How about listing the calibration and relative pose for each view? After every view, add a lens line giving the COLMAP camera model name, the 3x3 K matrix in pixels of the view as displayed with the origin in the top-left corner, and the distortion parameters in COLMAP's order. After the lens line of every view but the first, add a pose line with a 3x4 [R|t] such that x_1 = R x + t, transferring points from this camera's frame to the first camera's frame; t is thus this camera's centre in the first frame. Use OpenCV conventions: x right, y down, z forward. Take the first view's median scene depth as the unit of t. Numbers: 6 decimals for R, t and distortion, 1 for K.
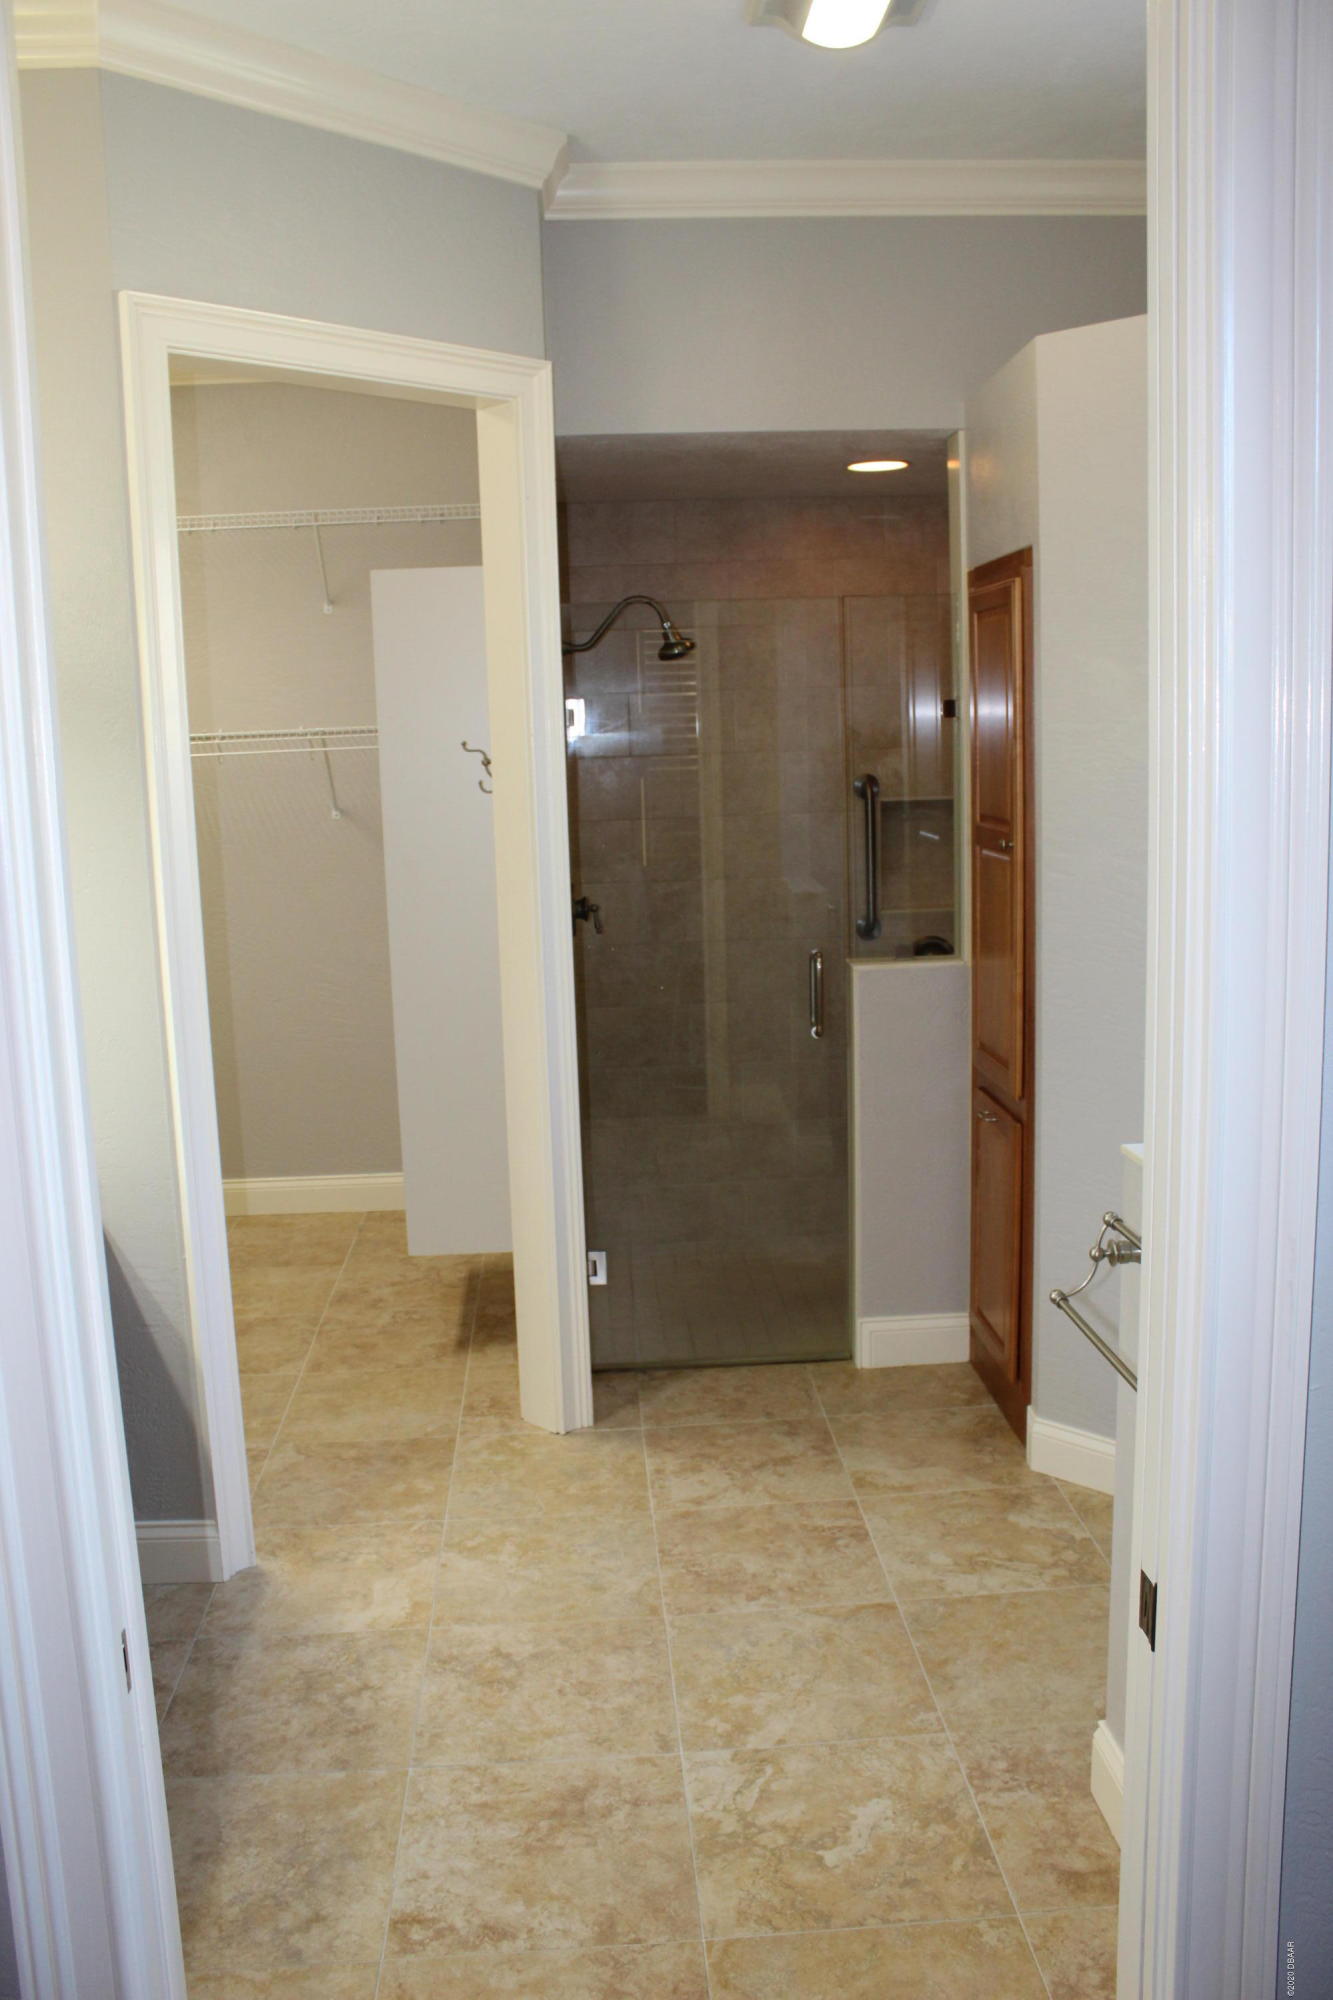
lens RADIAL K [[1662.5, 0, 666.5], [0, 1662.5, 1000.0], [0, 0, 1]] dist [-0.147705, 0.125311]
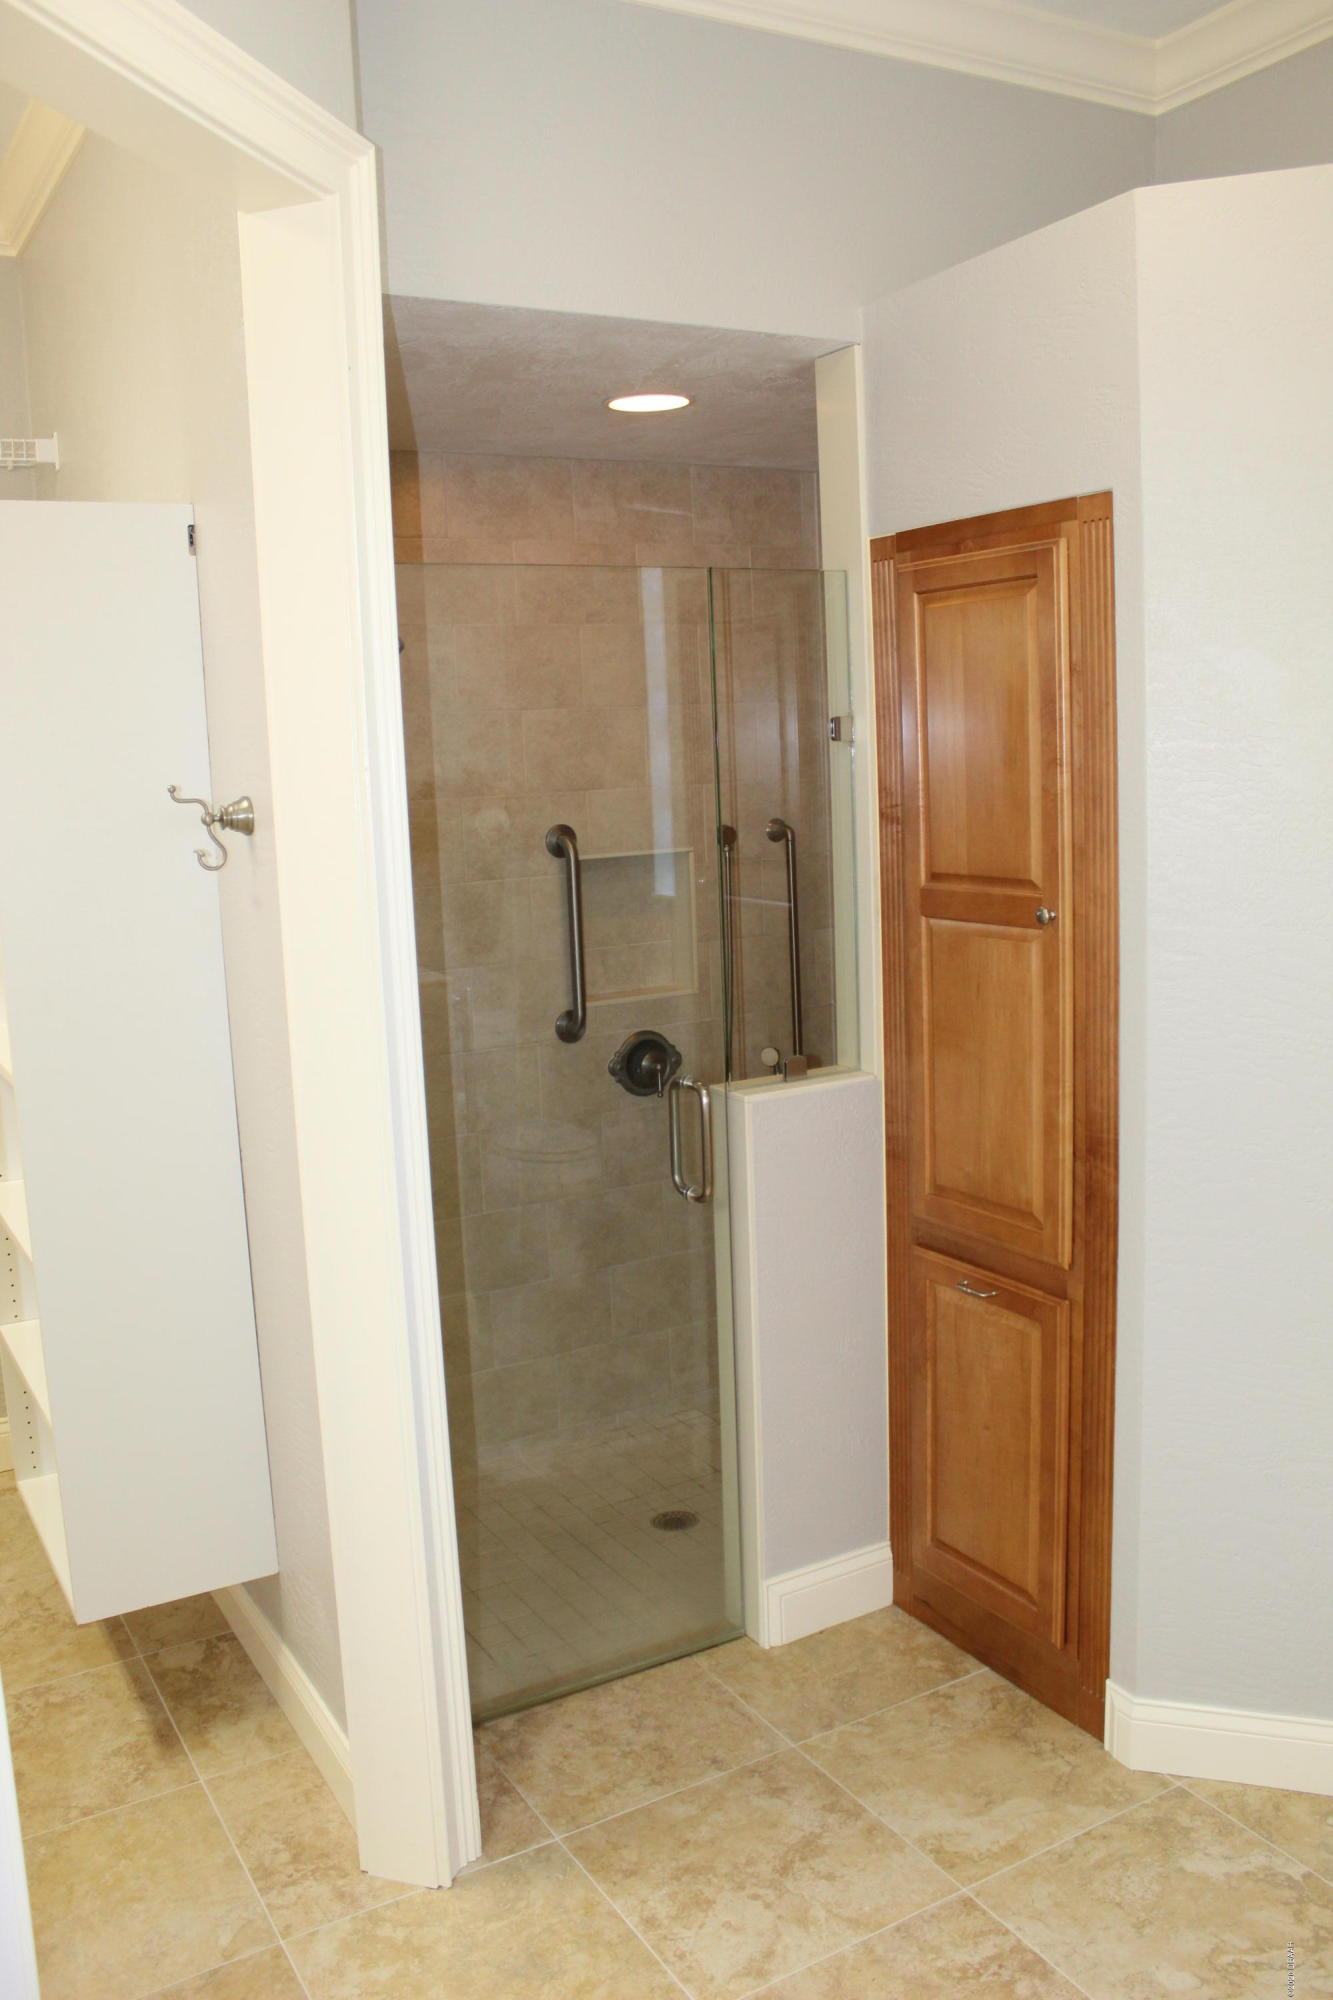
lens RADIAL K [[1662.5, 0, 666.5], [0, 1662.5, 1000.0], [0, 0, 1]] dist [-0.147705, 0.125311]
pose [[0.896285, -0.070814, 0.437789, -0.231966], [0.084840, 0.996316, -0.012536, -0.057415], [-0.435288, 0.048378, 0.898990, 0.399339]]
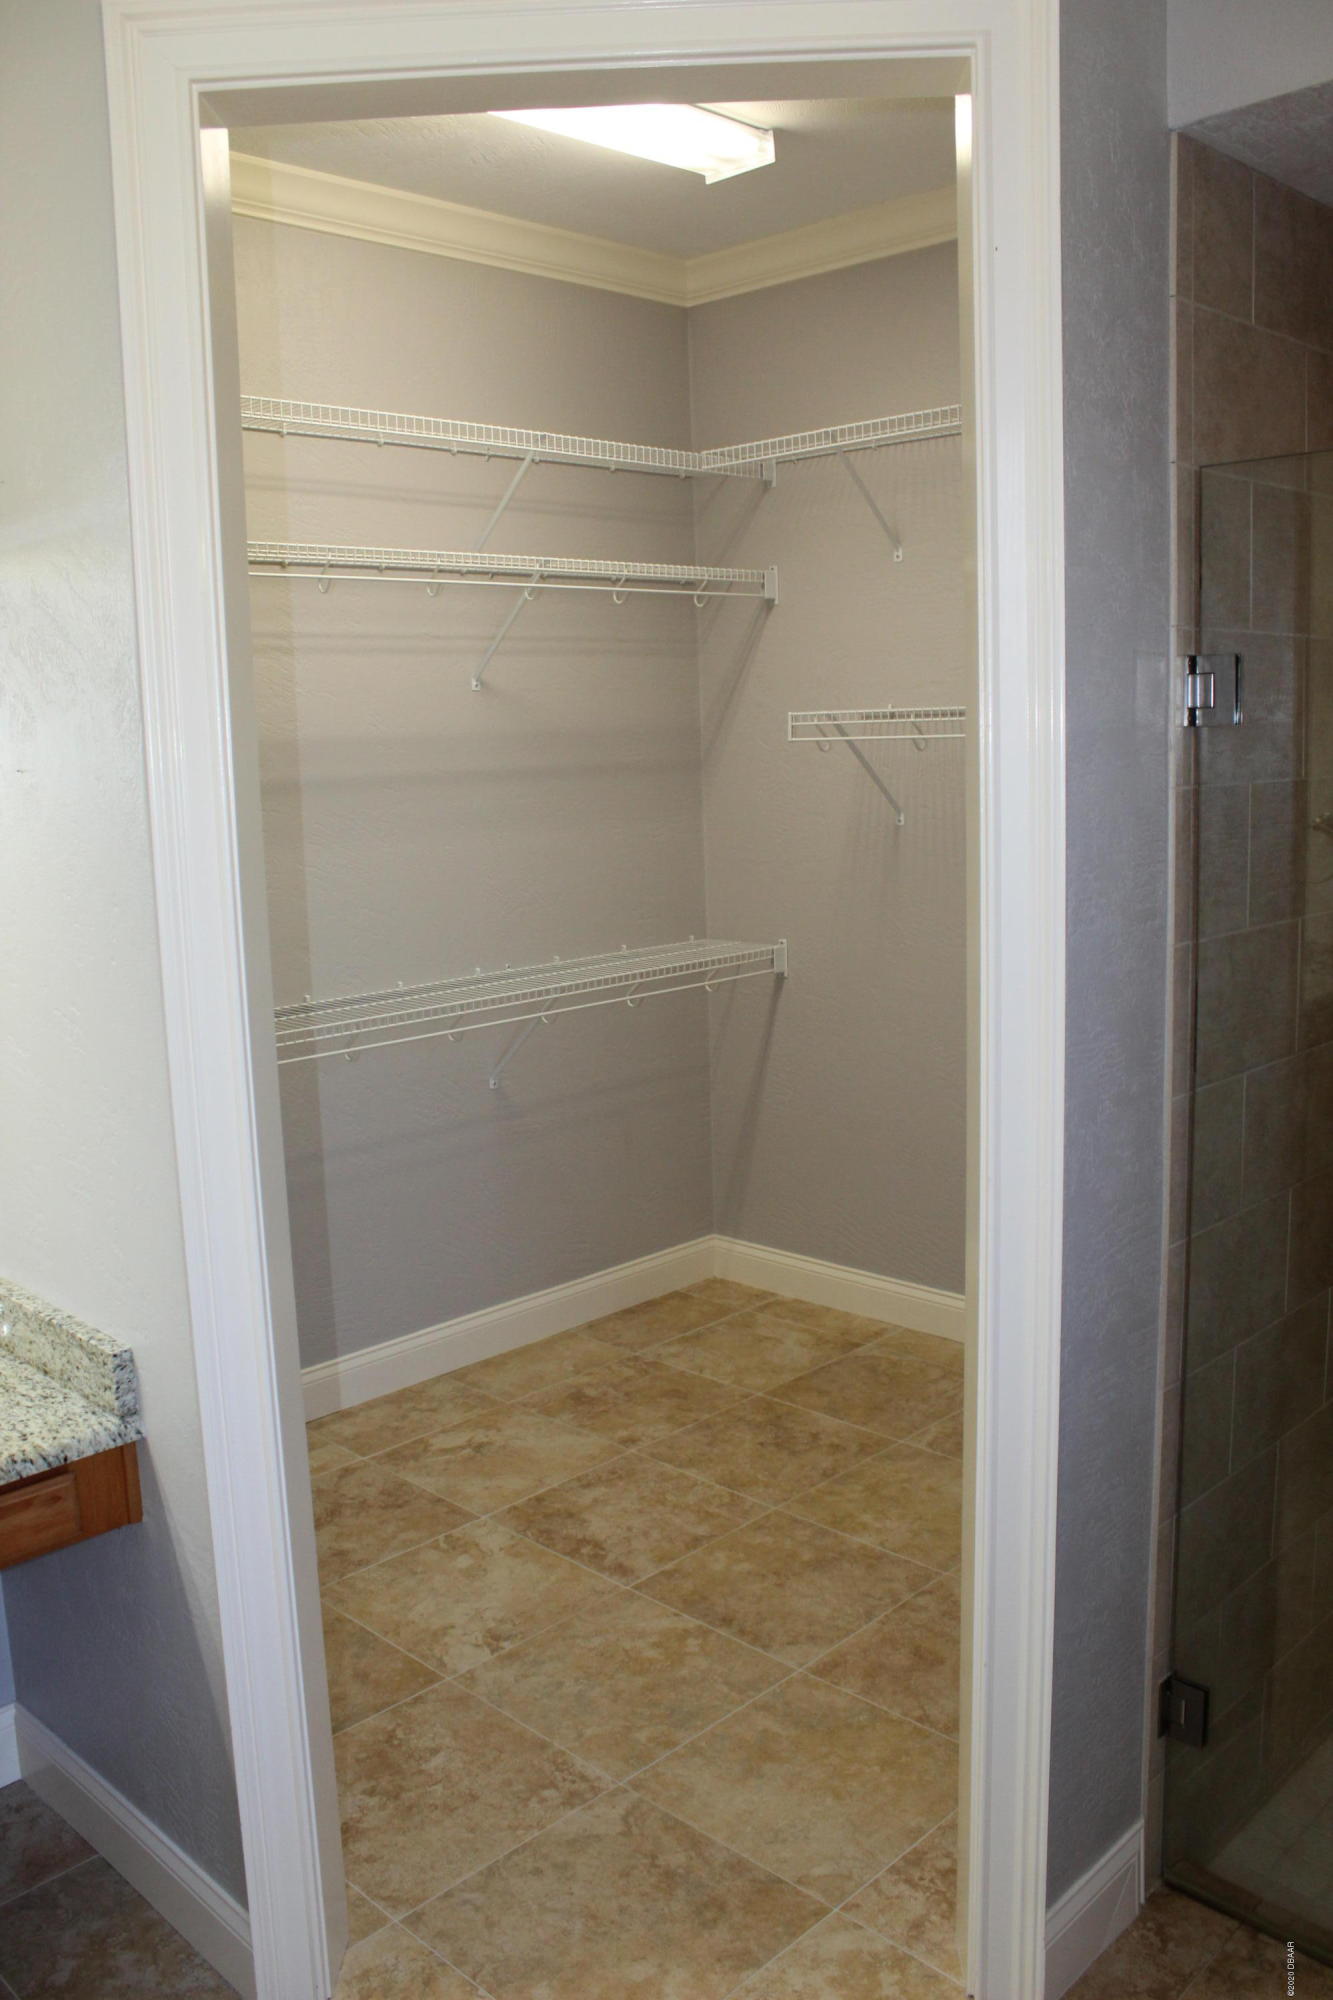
lens RADIAL K [[1662.5, 0, 666.5], [0, 1662.5, 1000.0], [0, 0, 1]] dist [-0.147705, 0.125311]
pose [[0.666473, 0.124633, -0.735037, 0.217183], [-0.109999, 0.991576, 0.068394, -0.093008], [0.737369, 0.035271, 0.674568, 0.553193]]
